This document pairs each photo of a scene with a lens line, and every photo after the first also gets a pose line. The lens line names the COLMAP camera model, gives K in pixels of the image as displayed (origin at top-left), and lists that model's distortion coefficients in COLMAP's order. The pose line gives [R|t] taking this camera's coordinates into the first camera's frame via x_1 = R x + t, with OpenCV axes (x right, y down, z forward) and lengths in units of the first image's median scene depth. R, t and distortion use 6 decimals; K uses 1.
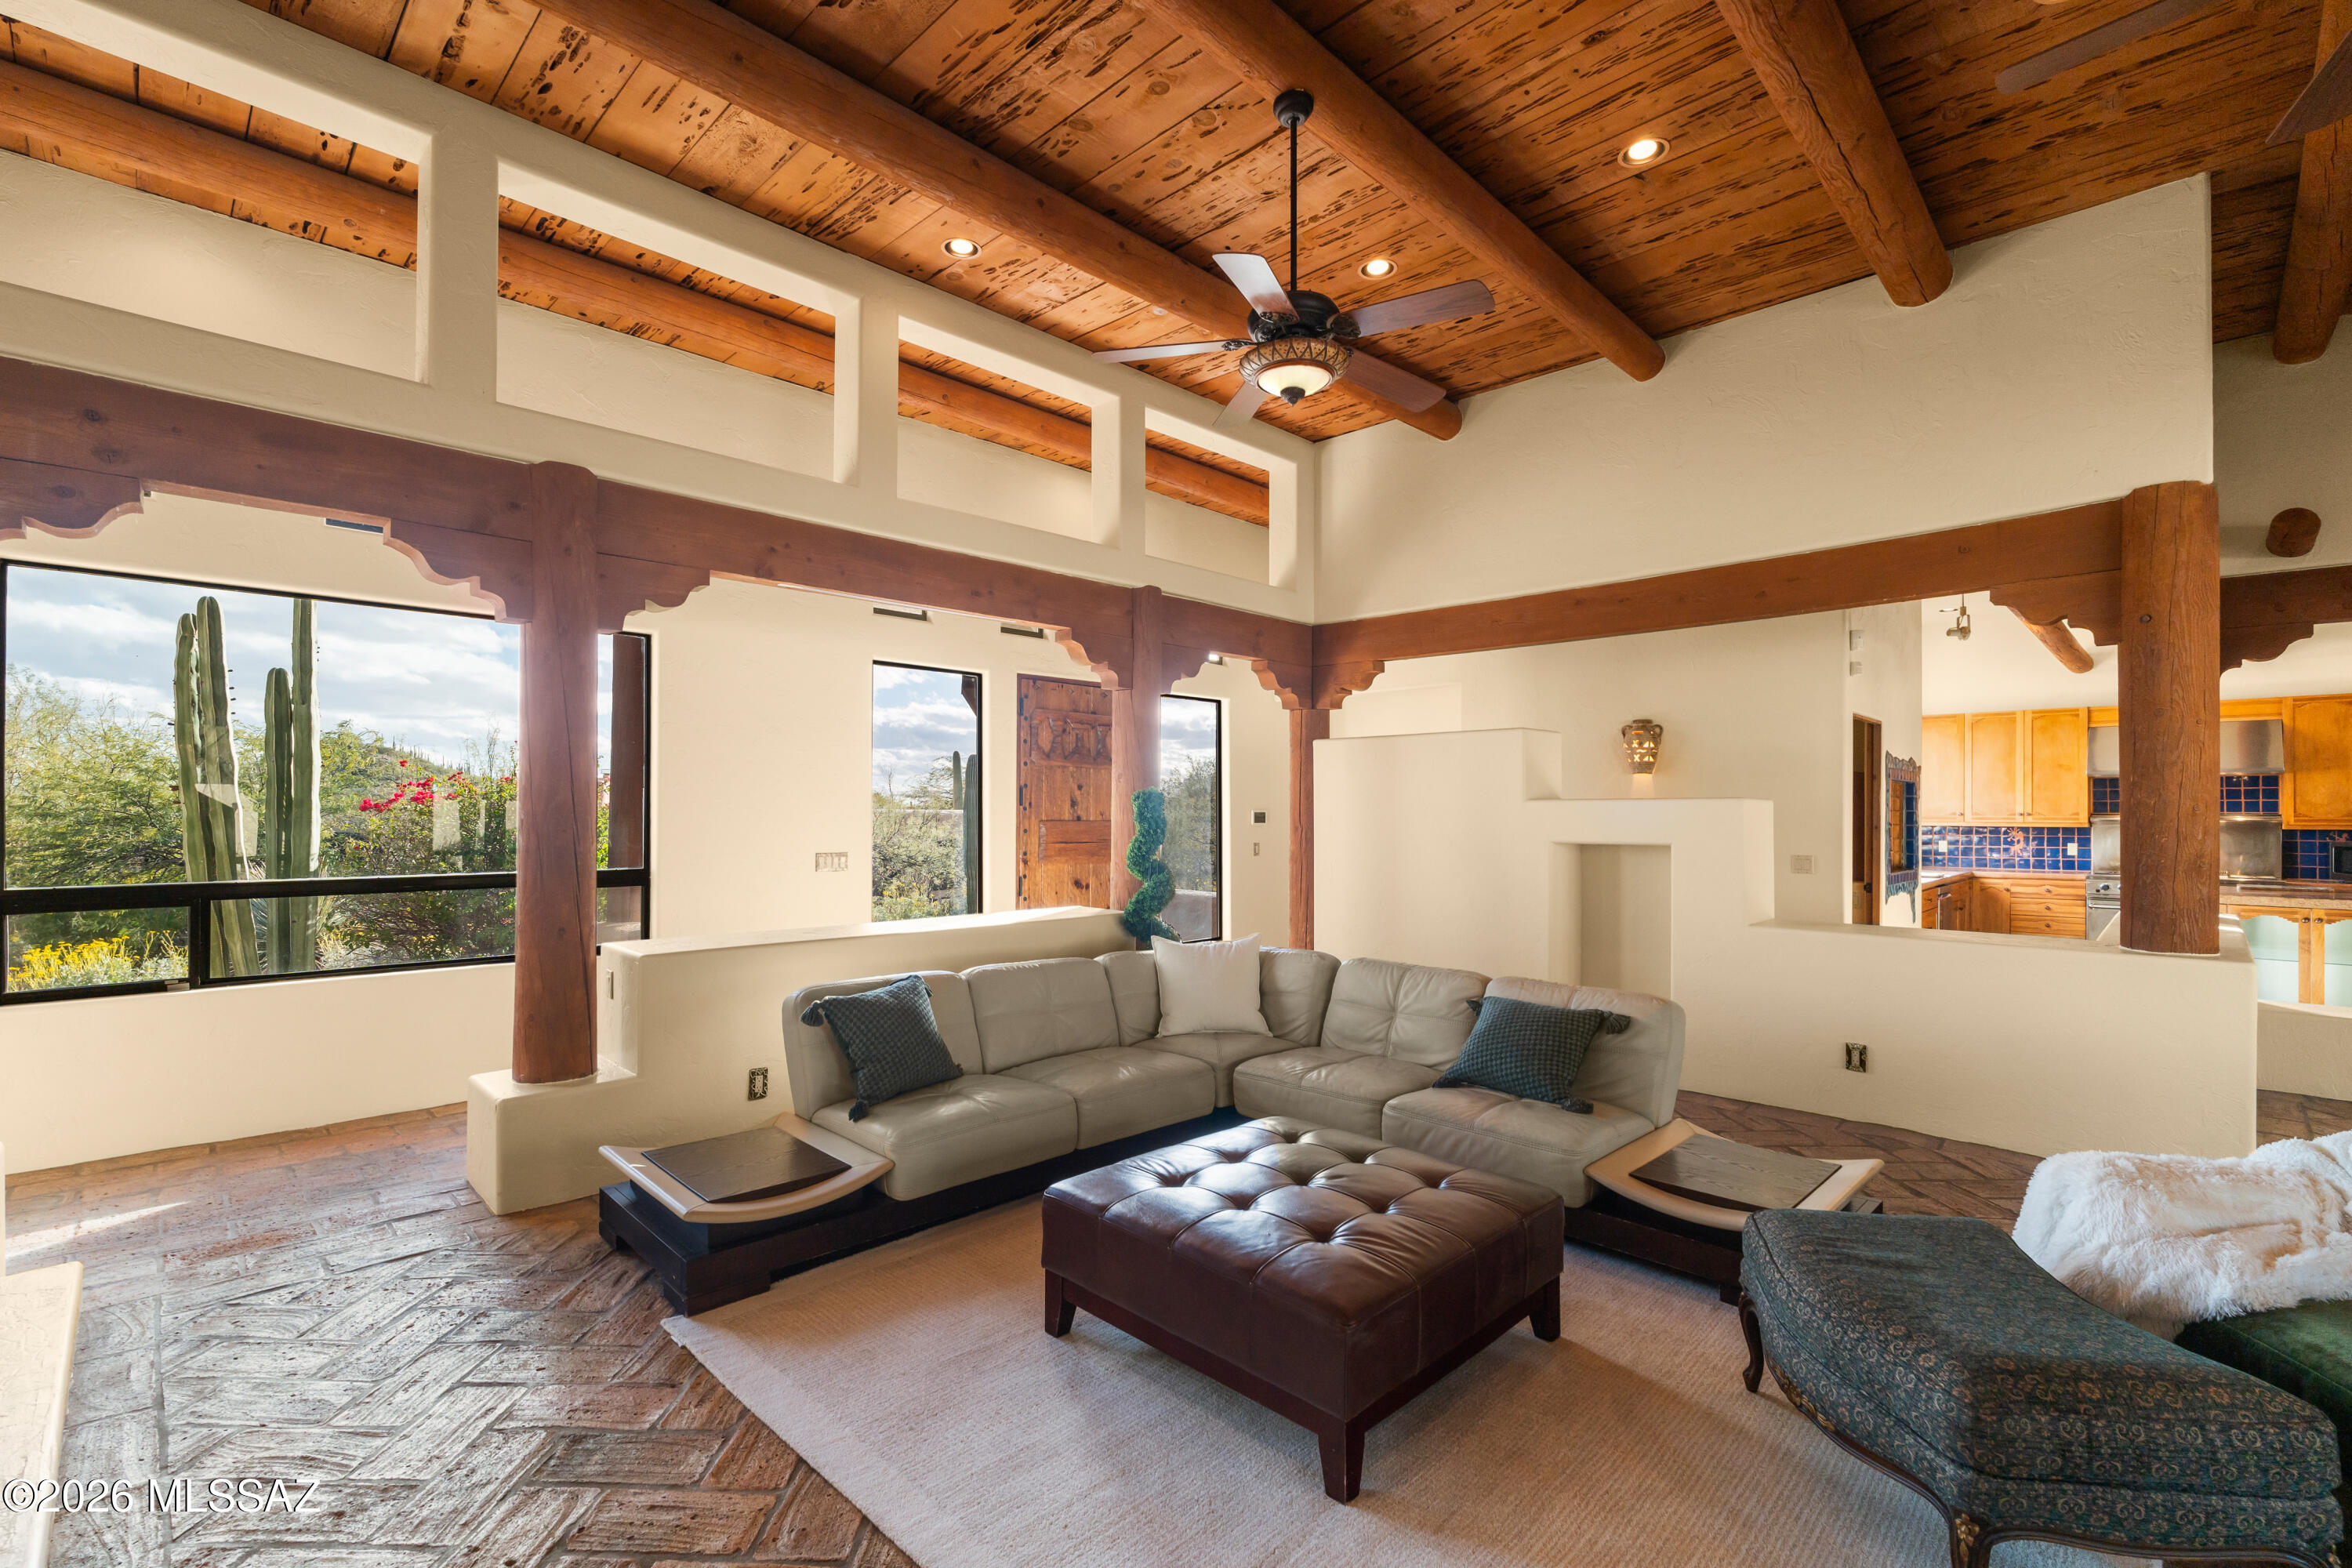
lens RADIAL K [[1031.8, 0, 1164.1], [0, 1031.8, 793.3], [0, 0, 1]] dist [-0.006784, 0.000297]
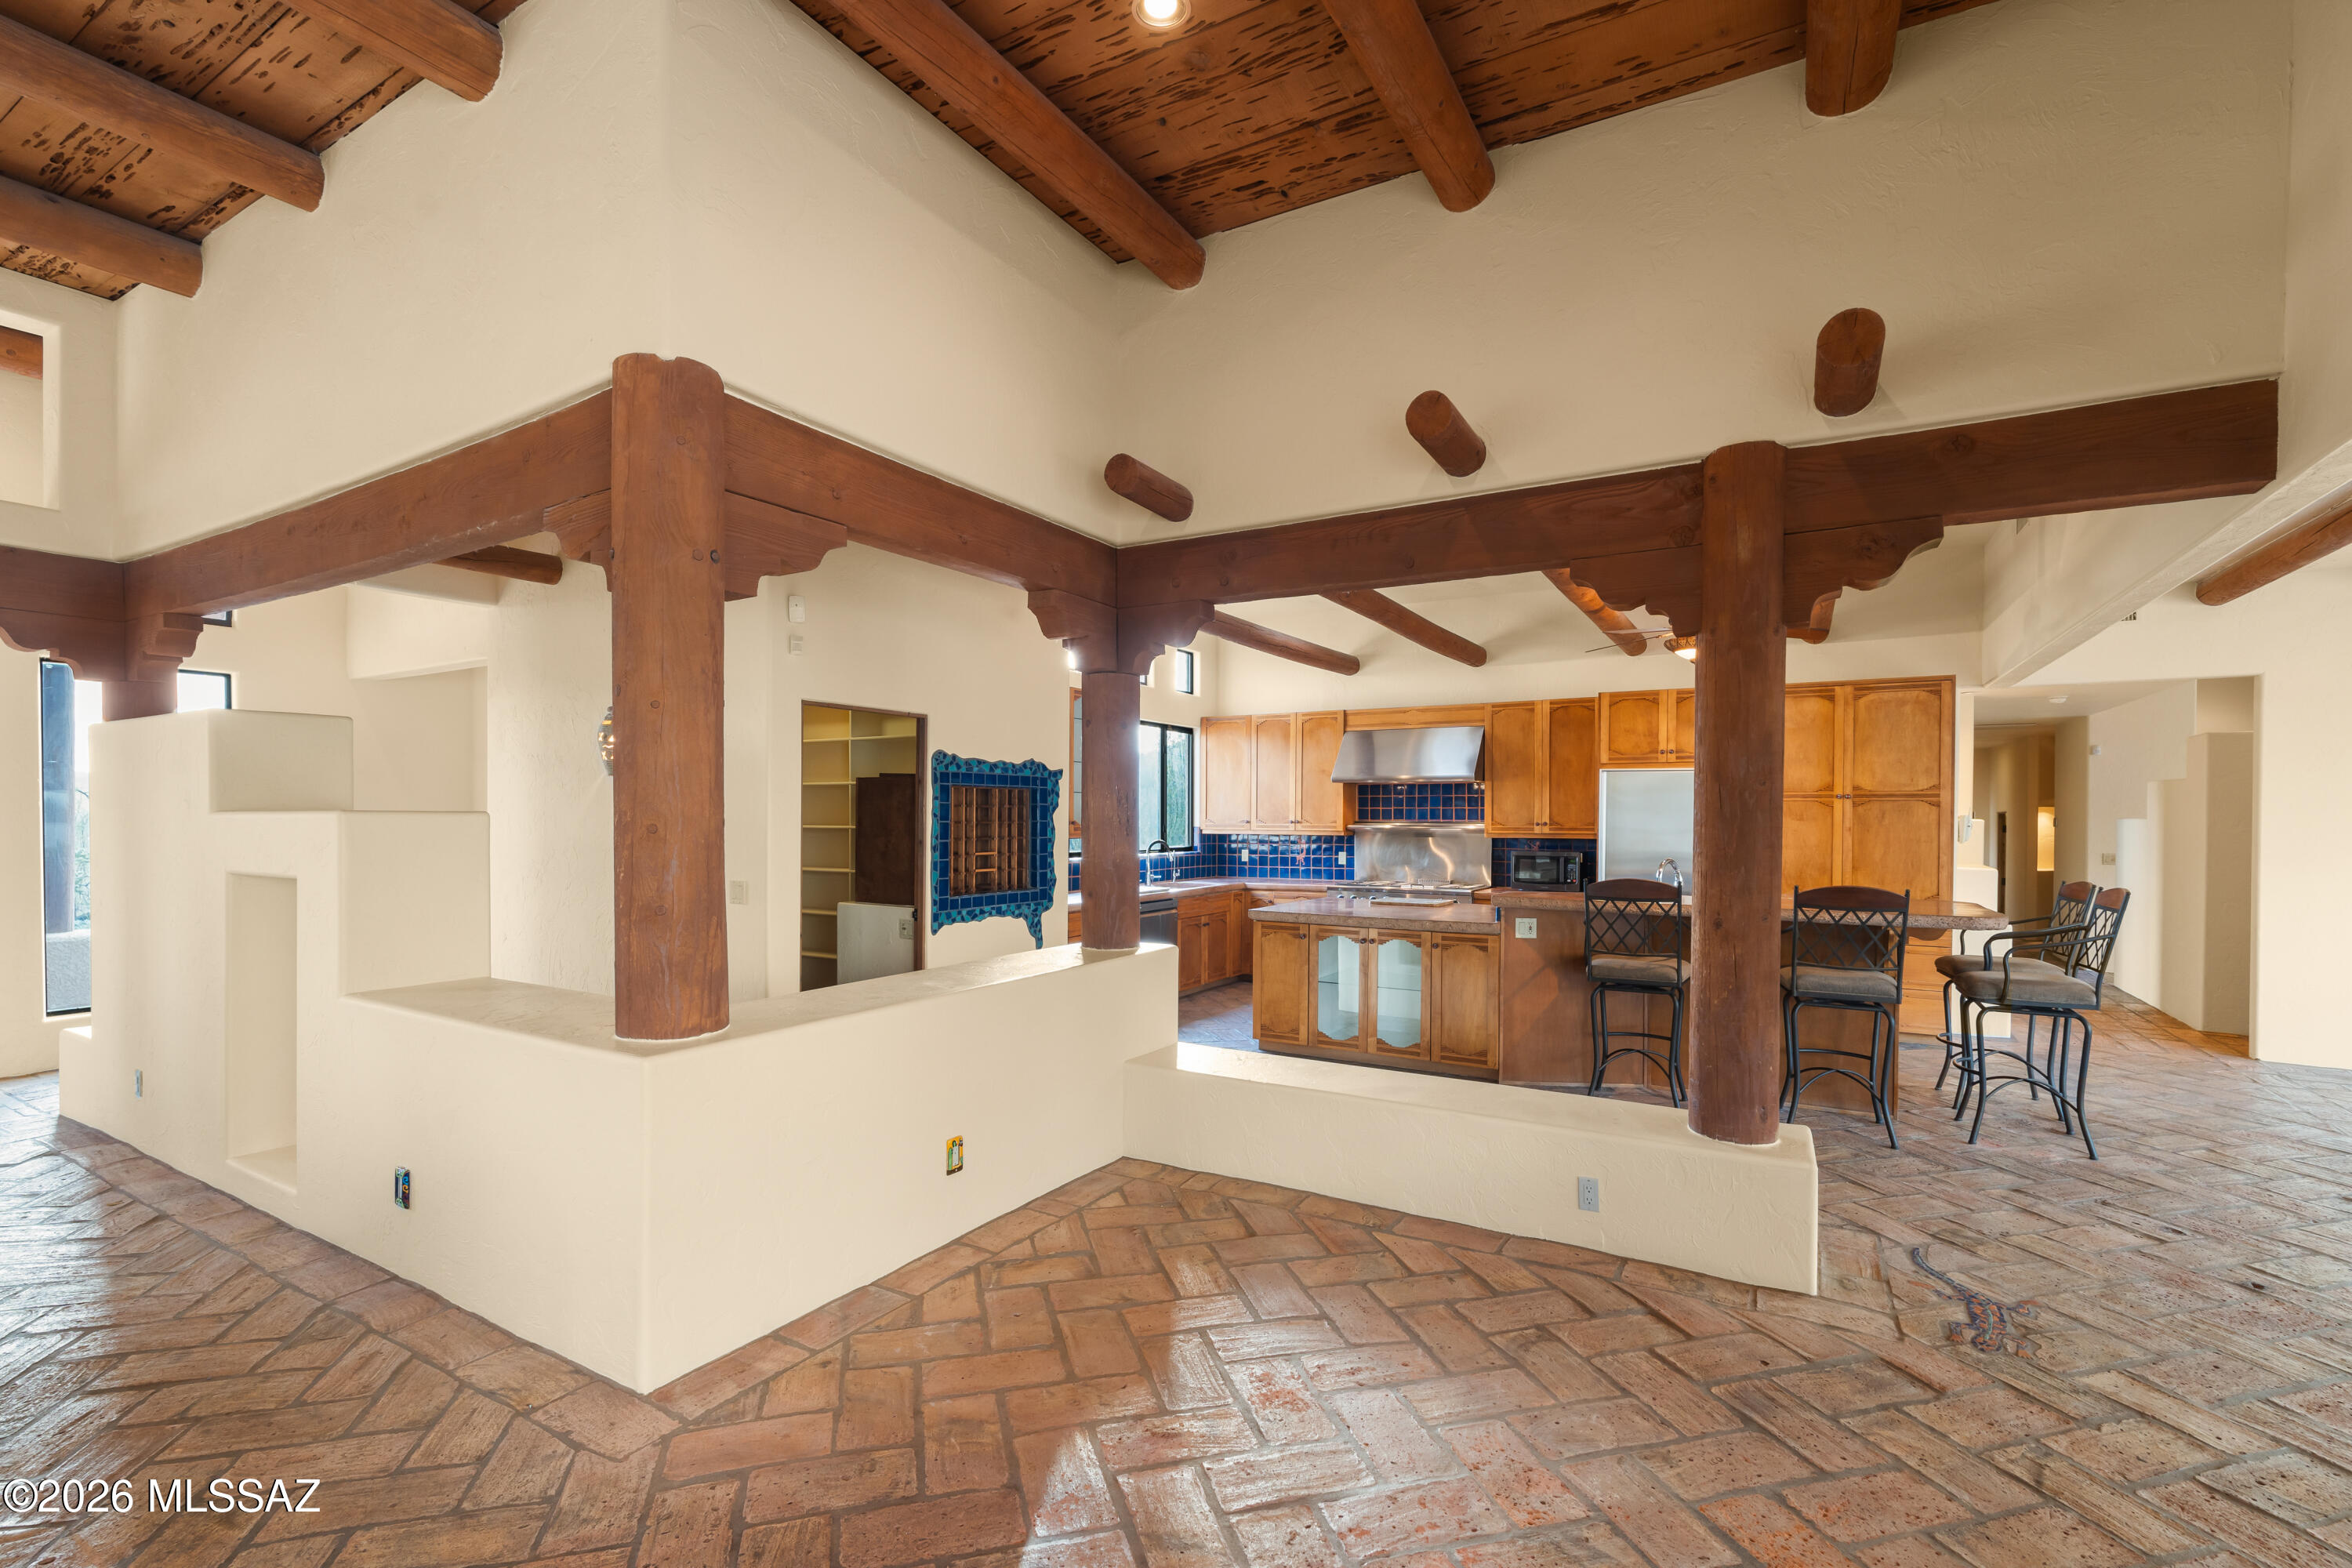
lens RADIAL K [[1047.6, 0, 1170.3], [0, 1047.6, 838.9], [0, 0, 1]] dist [-0.000565, -0.000399]
pose [[0.969970, -0.007717, 0.243104, 0.495908], [-0.002417, 0.999141, 0.041360, -0.003831], [-0.243214, -0.040705, 0.969118, 0.088694]]
